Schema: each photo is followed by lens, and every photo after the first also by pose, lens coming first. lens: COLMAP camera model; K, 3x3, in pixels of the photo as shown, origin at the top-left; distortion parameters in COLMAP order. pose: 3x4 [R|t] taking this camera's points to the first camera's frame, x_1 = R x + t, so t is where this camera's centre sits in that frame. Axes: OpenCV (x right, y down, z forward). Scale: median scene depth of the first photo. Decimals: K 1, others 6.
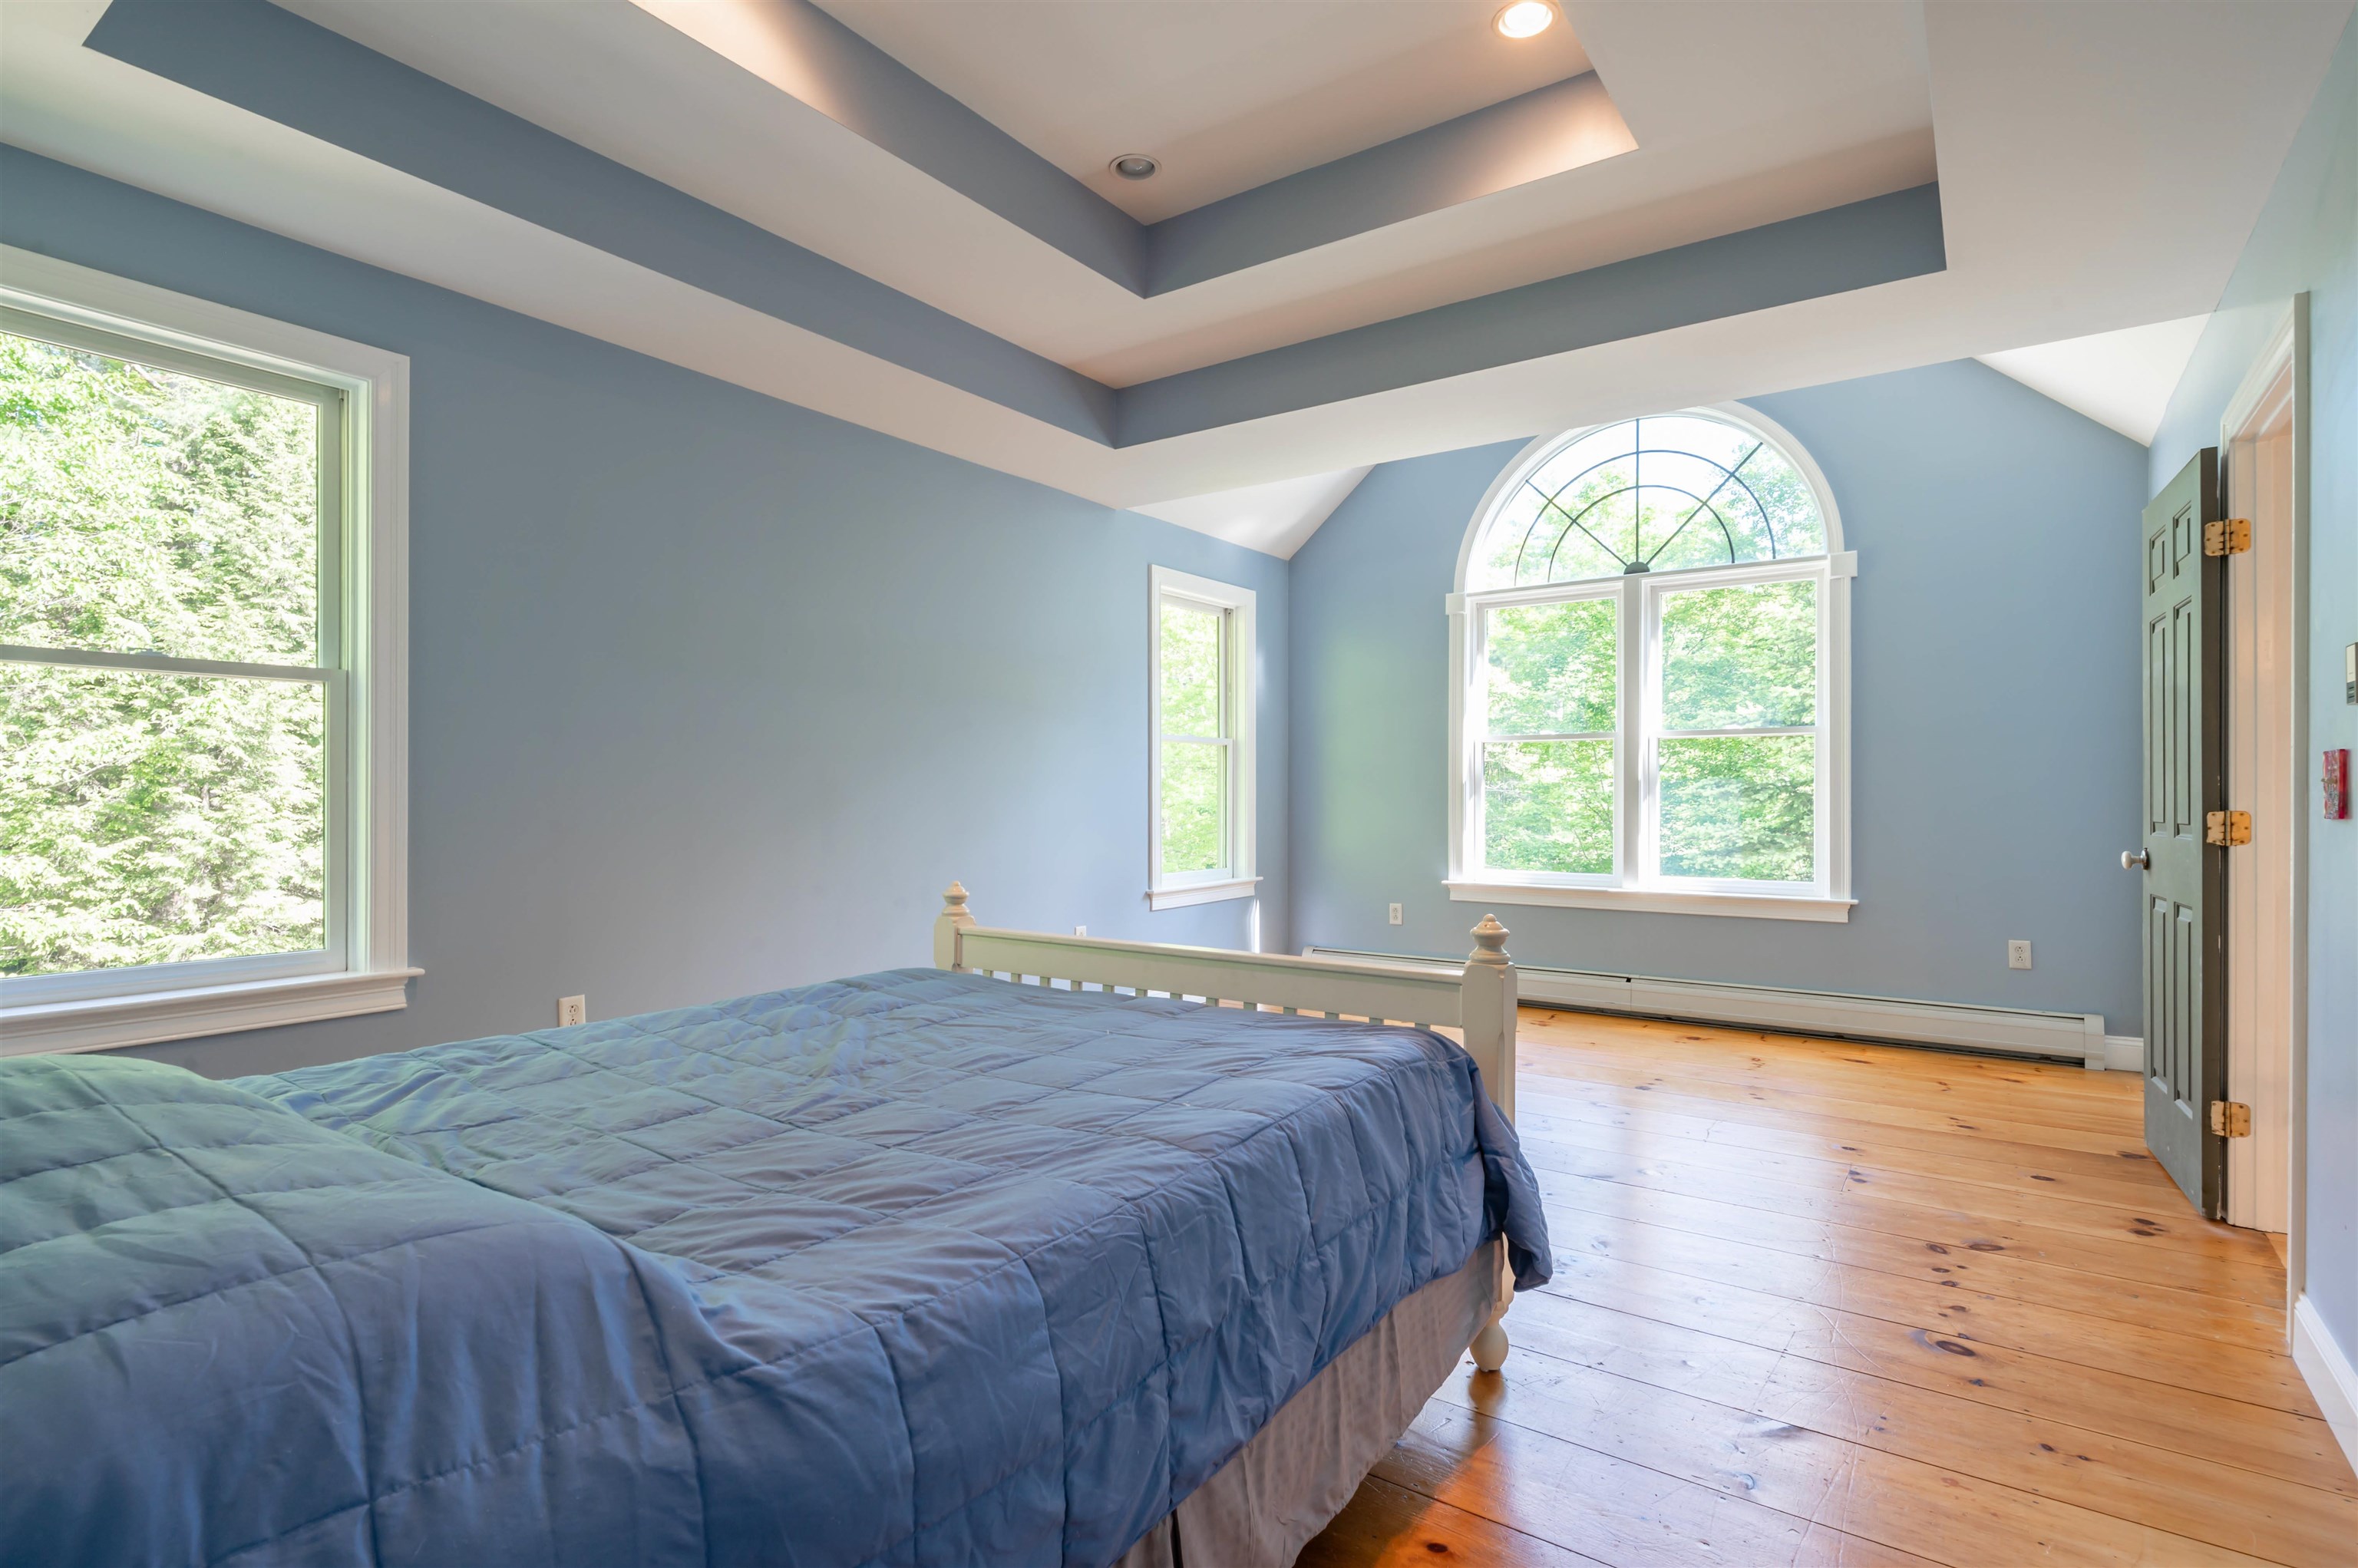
lens RADIAL K [[1167.8, 0, 1206.9], [0, 1167.8, 792.7], [0, 0, 1]] dist [-0.001092, 0.000559]
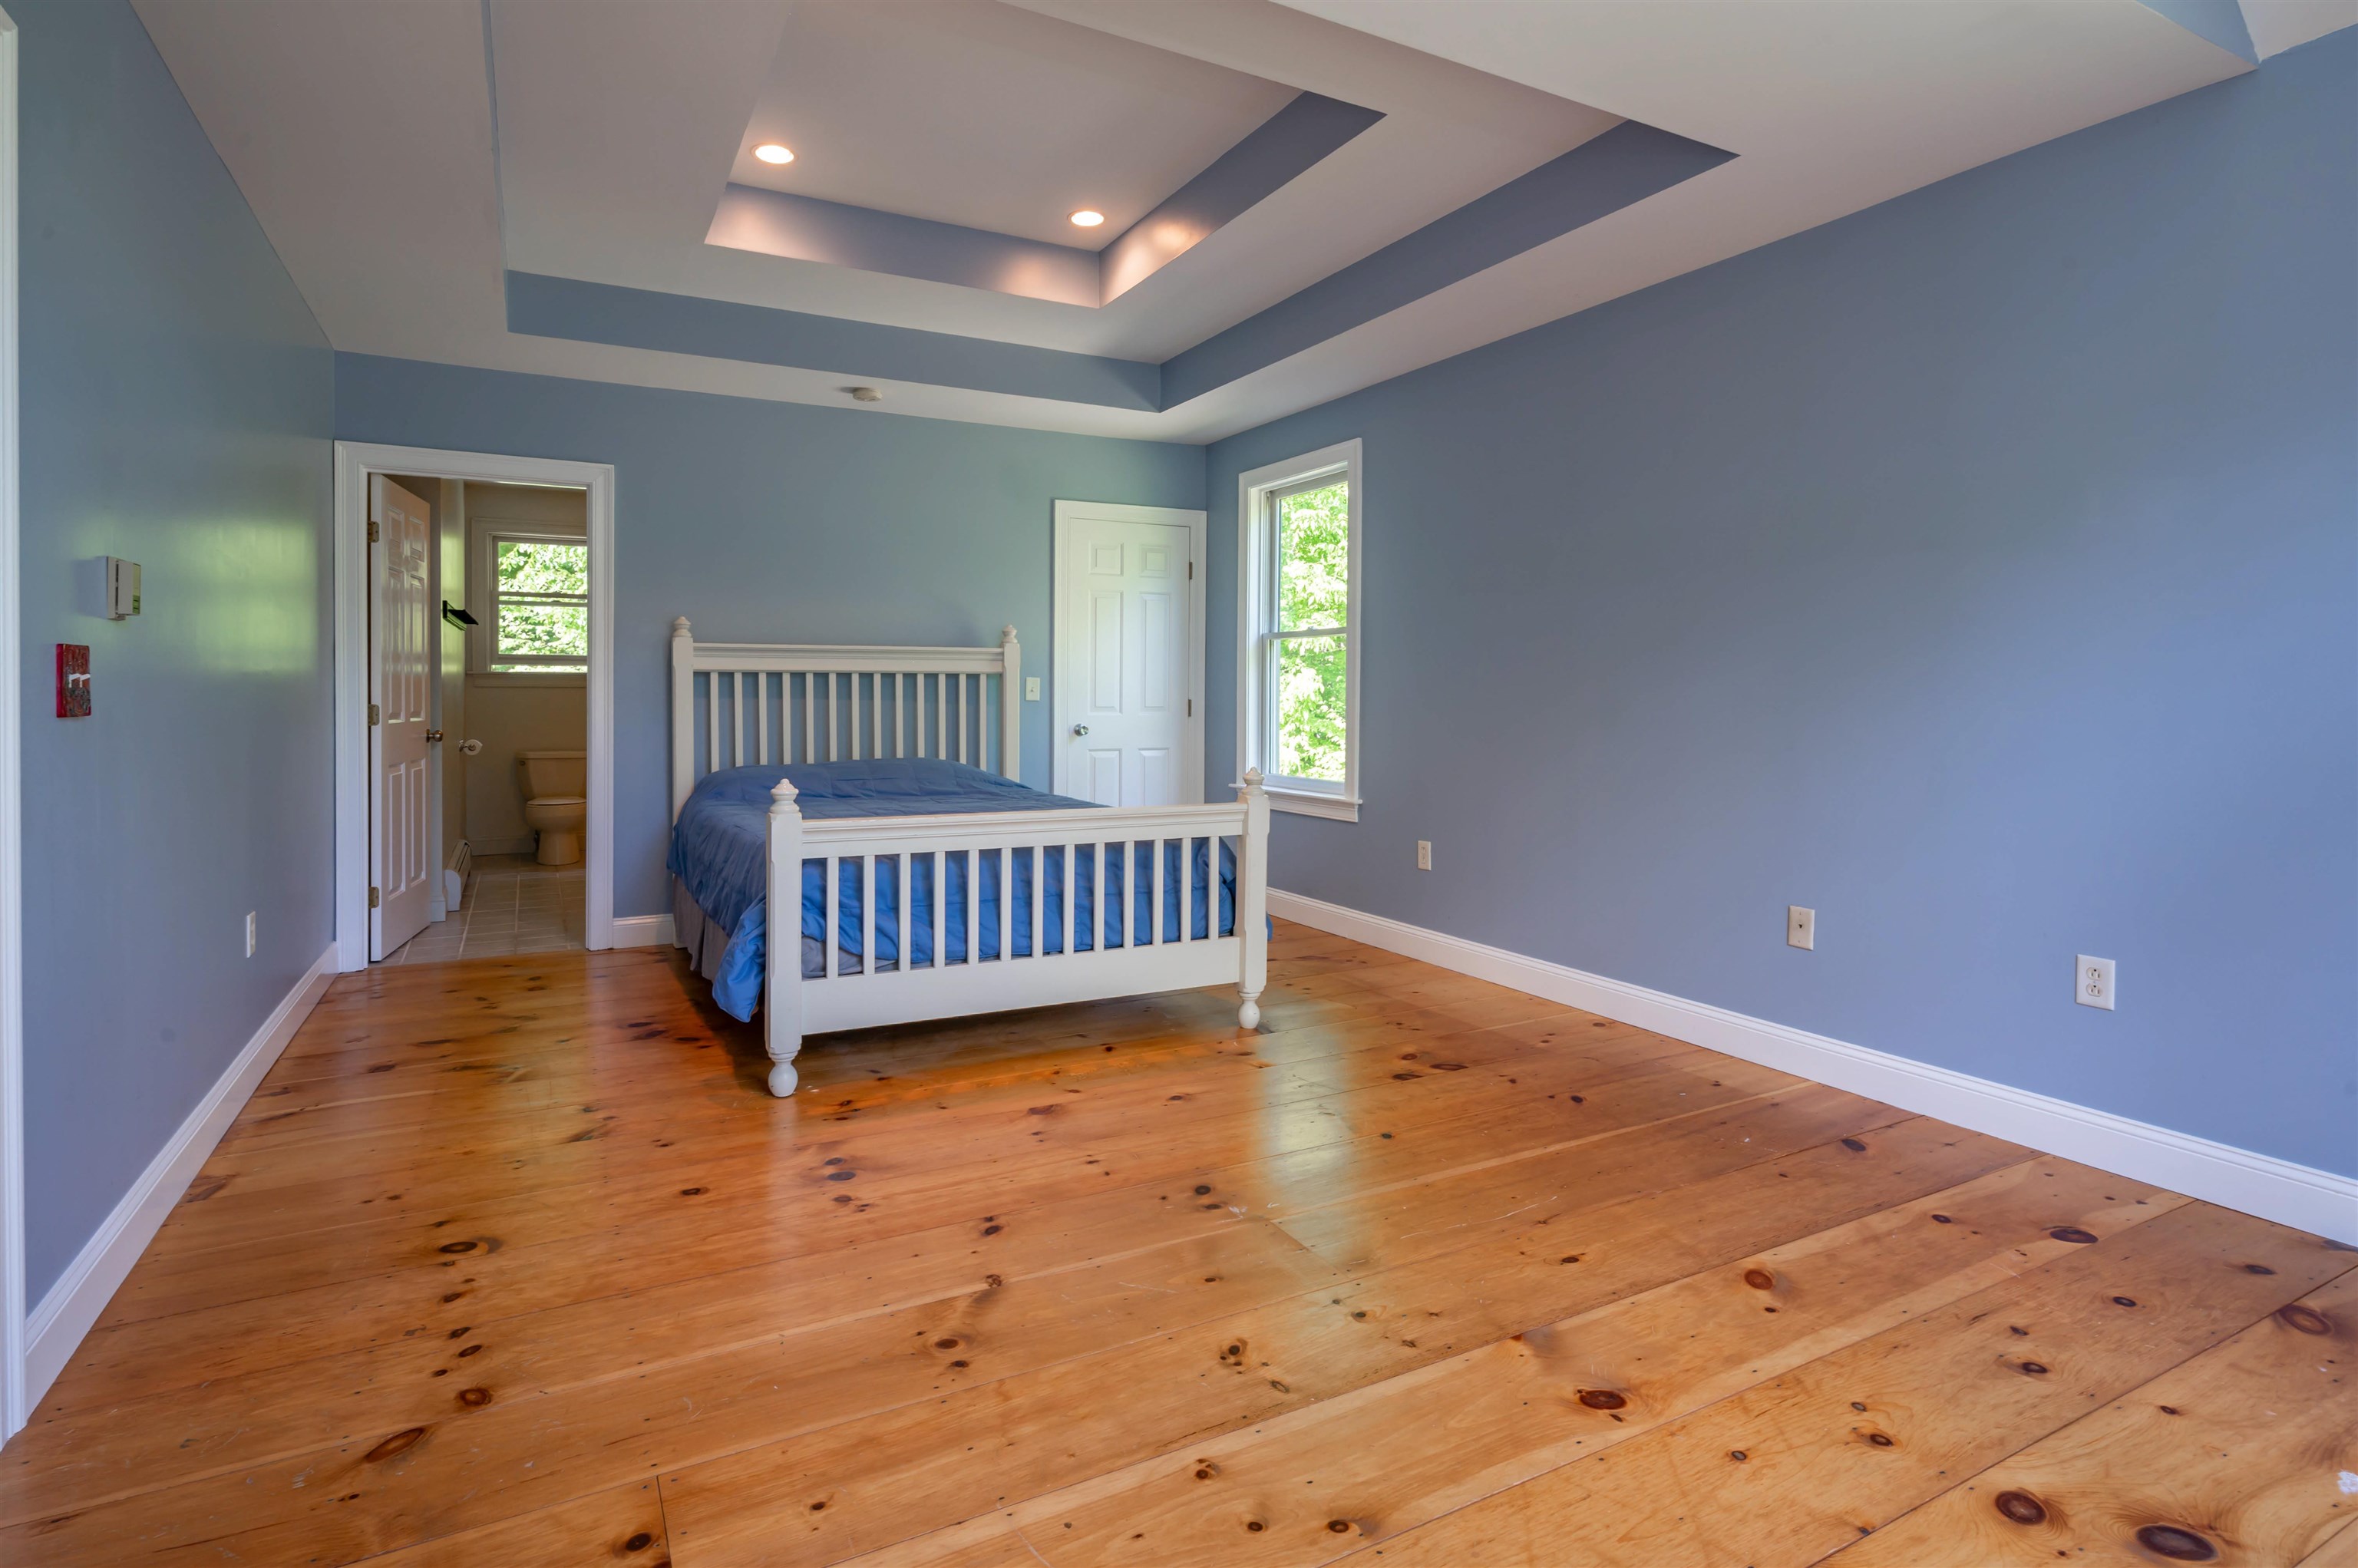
lens RADIAL K [[1141.0, 0, 1118.1], [0, 1141.0, 708.4], [0, 0, 1]] dist [0.001599, 0.000384]
pose [[-0.482353, 0.008715, -0.875933, 1.037386], [-0.005508, 0.999901, 0.012982, -0.000653], [0.875959, 0.011086, -0.482257, 1.666137]]
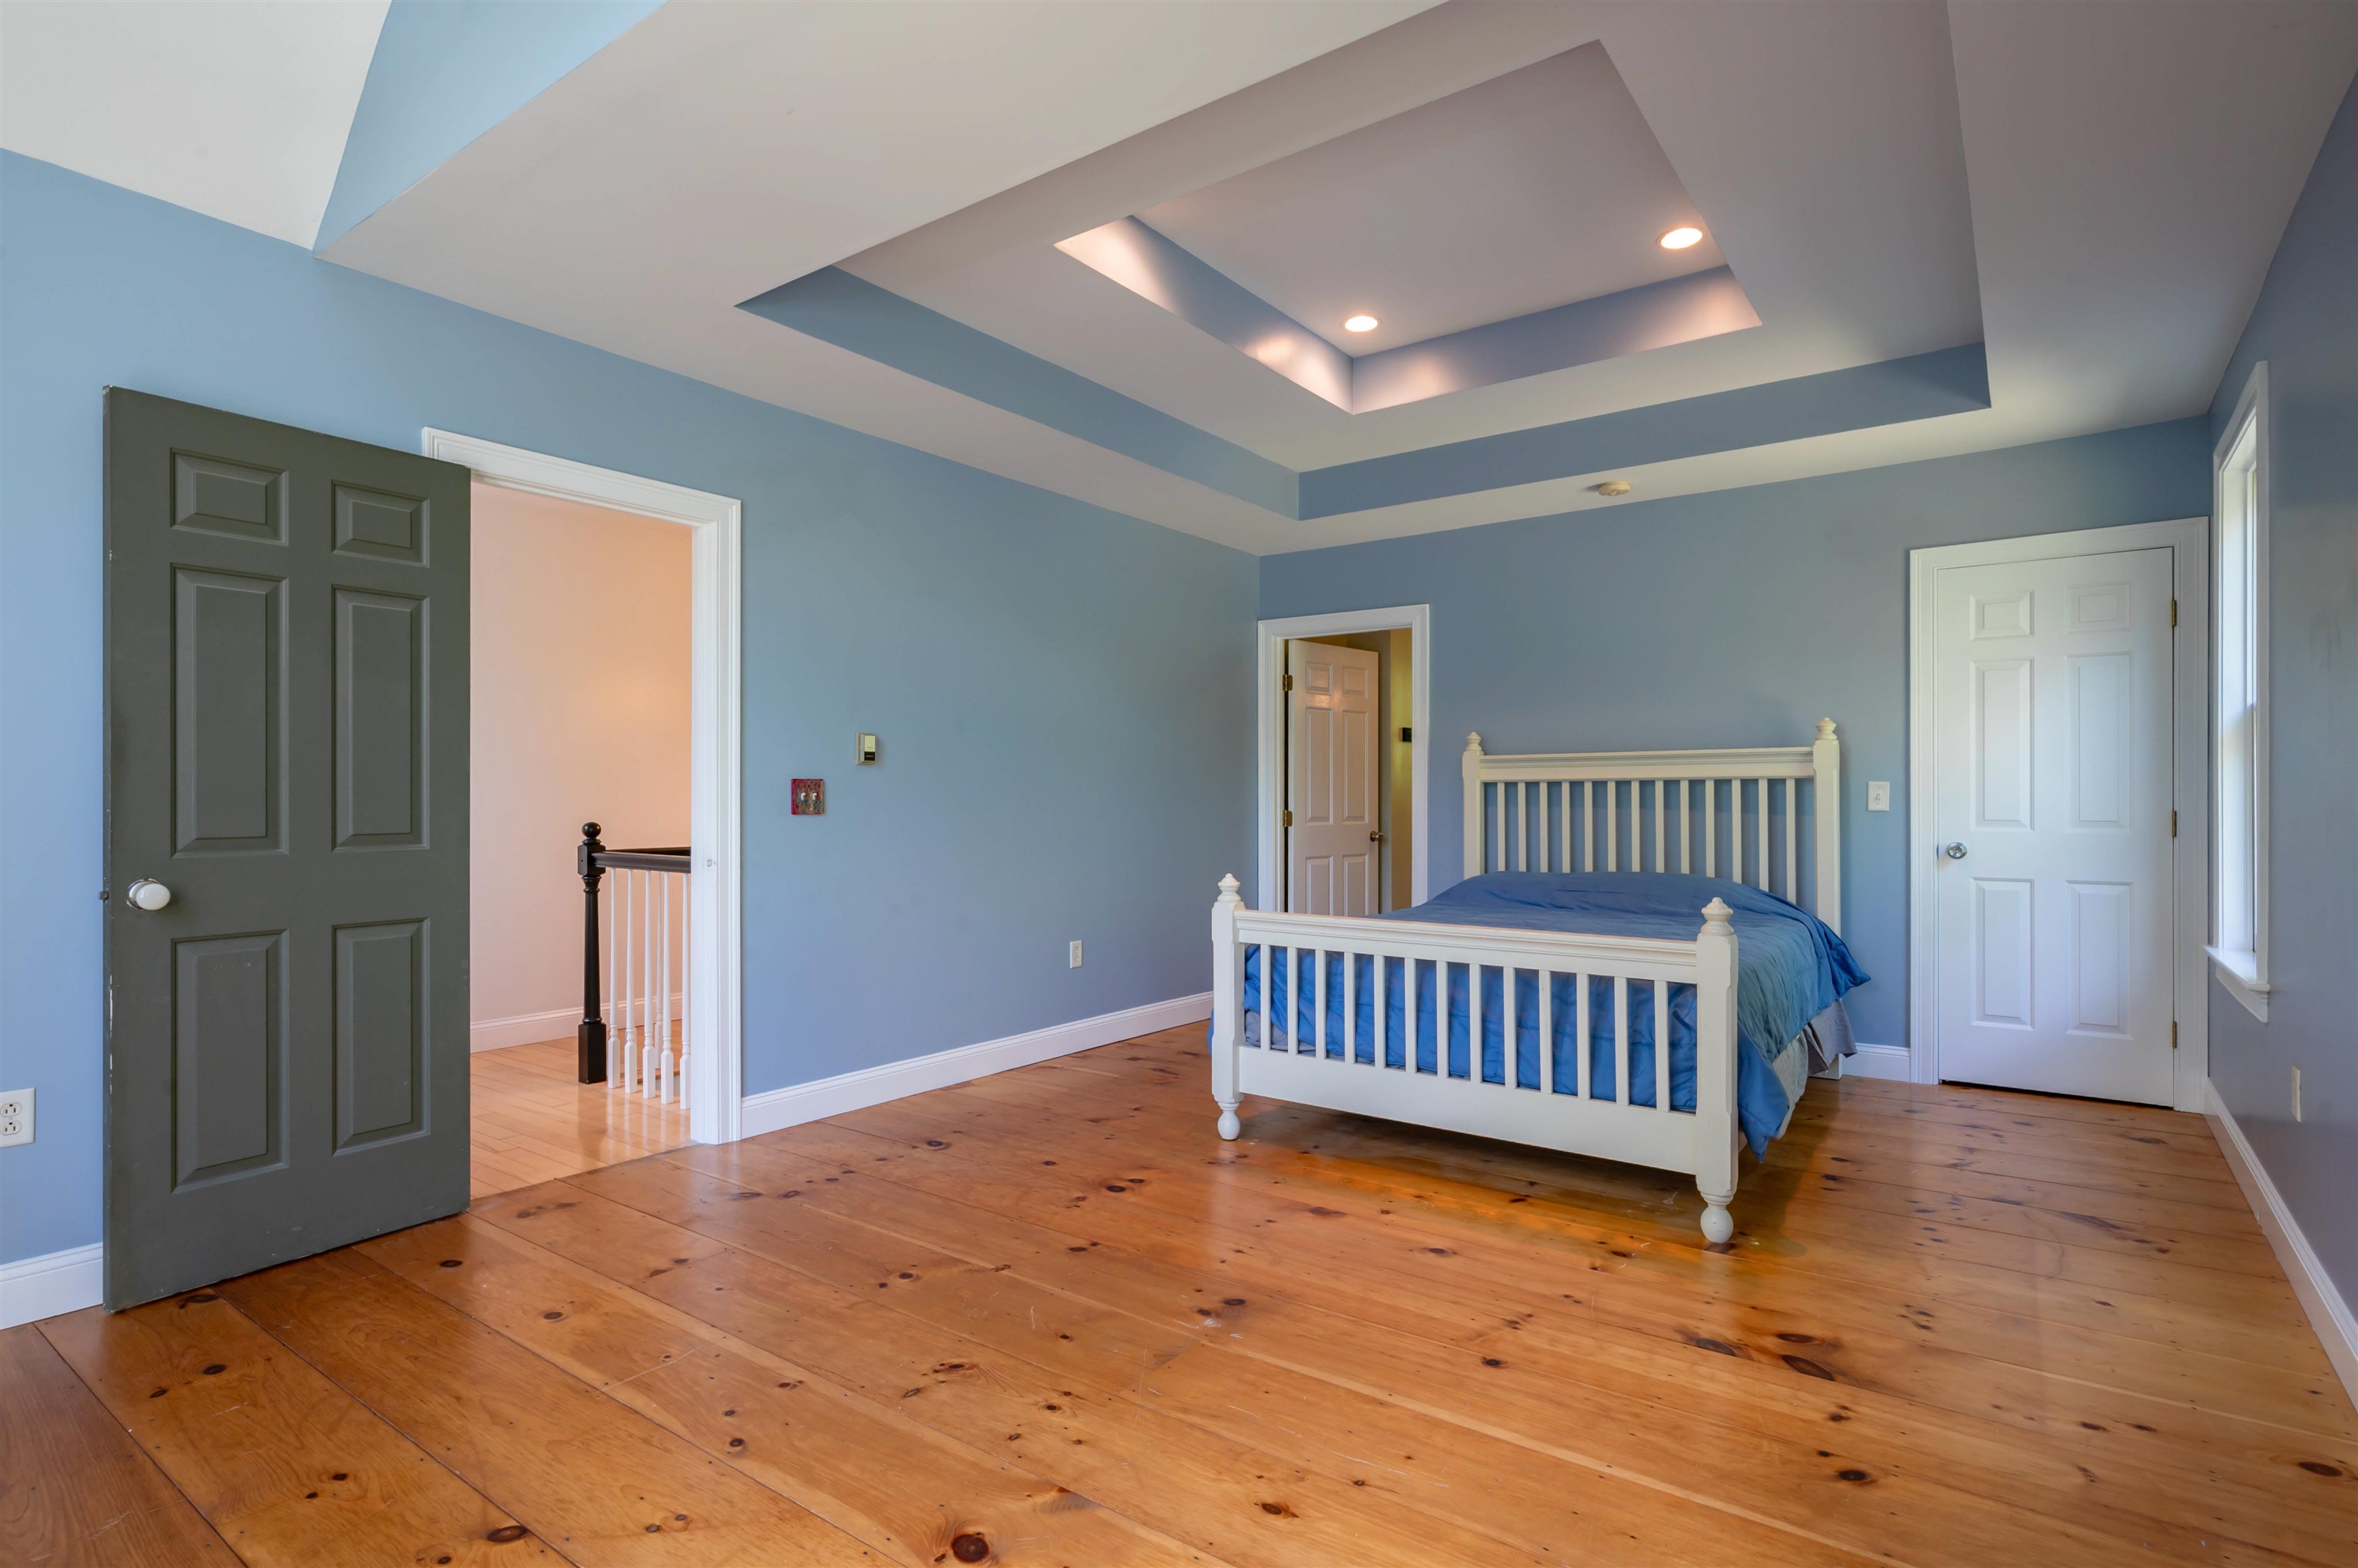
lens RADIAL K [[1167.8, 0, 1206.9], [0, 1167.8, 792.7], [0, 0, 1]] dist [-0.001092, 0.000559]
pose [[-0.999875, -0.001927, 0.015664, 0.202957], [-0.002028, 0.999977, -0.006426, -0.000263], [-0.015651, -0.006457, -0.999857, 2.223375]]
